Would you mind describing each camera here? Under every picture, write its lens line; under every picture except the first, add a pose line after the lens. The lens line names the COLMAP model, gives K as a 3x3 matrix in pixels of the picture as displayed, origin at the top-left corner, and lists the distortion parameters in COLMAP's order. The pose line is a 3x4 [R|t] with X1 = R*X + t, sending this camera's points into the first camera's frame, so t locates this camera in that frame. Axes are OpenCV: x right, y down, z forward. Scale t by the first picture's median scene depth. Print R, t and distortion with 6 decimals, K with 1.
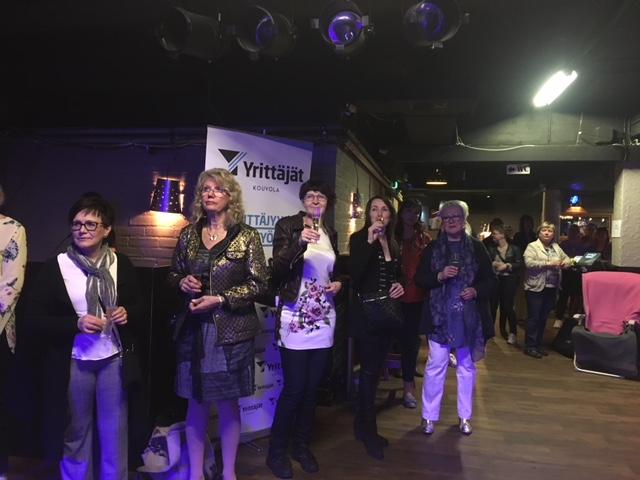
lens RADIAL K [[532.4, 0, 304.1], [0, 532.4, 242.6], [0, 0, 1]] dist [-0.002894, -0.001335]
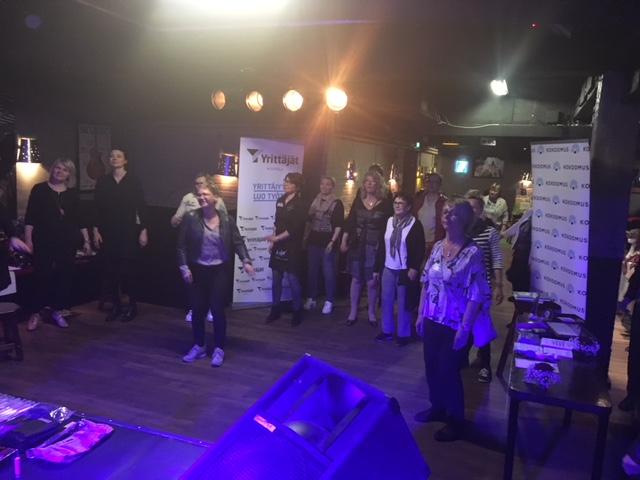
lens RADIAL K [[541.8, 0, 320.0], [0, 541.8, 240.0], [0, 0, 1]] dist [-0.001165, -0.007680]
pose [[0.989850, 0.034601, -0.137841, 0.248697], [-0.018743, 0.993221, 0.114723, -0.055693], [0.140876, -0.110975, 0.983788, -0.586381]]
